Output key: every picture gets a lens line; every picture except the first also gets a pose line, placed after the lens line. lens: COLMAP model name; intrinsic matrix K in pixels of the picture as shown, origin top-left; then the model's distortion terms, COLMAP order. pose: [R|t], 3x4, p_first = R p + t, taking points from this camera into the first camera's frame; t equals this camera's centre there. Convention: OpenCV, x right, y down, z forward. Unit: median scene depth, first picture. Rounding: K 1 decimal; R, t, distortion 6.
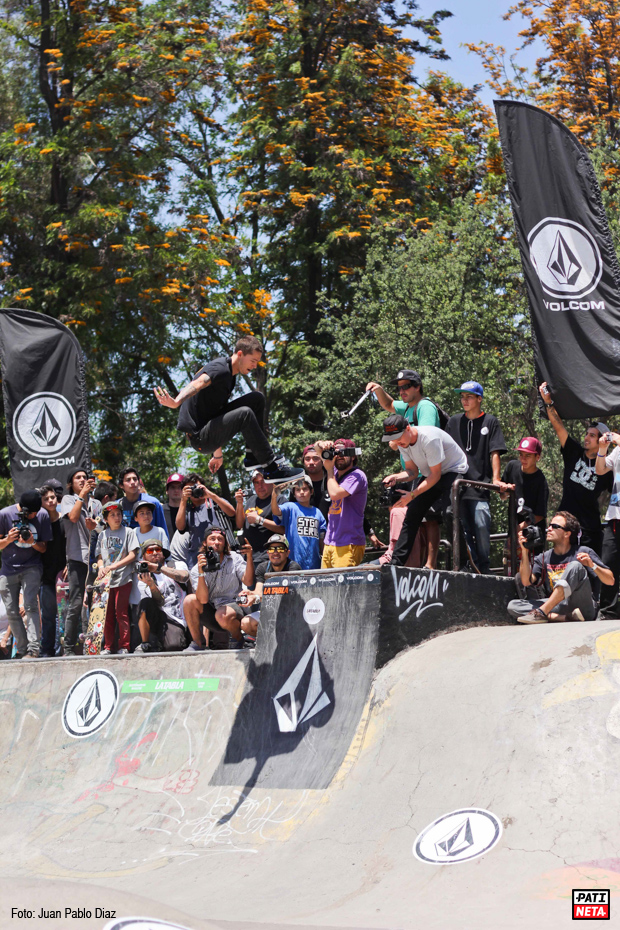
lens RADIAL K [[2177.1, 0, 305.7], [0, 2177.1, 493.3], [0, 0, 1]] dist [-0.067327, 0.014220]
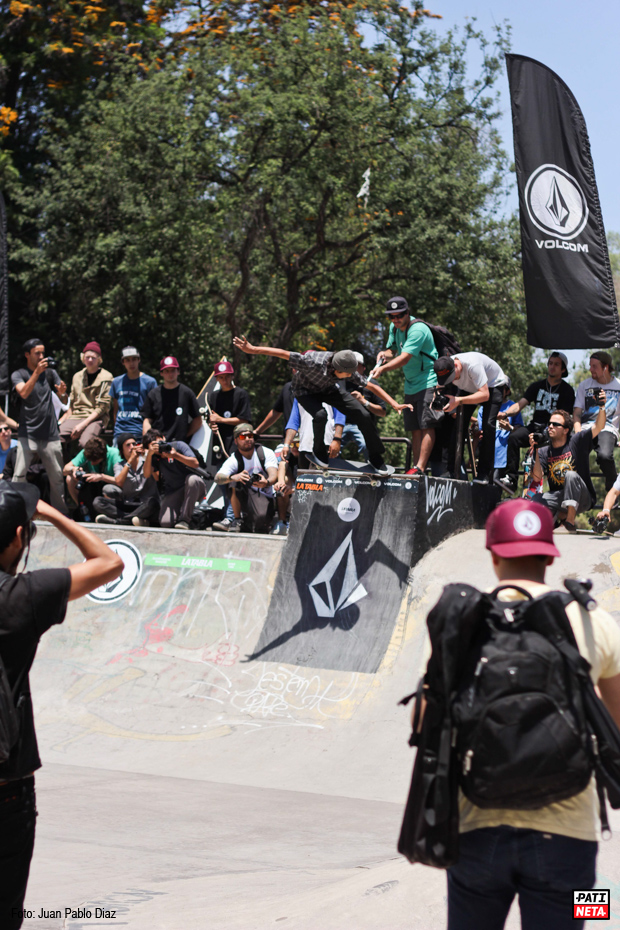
lens RADIAL K [[2177.1, 0, 305.7], [0, 2177.1, 493.3], [0, 0, 1]] dist [-0.067327, 0.014220]
pose [[0.969908, 0.070551, 0.233027, -0.275307], [-0.094119, 0.991337, 0.091608, -0.053802], [-0.224546, -0.110784, 0.968146, -0.075827]]
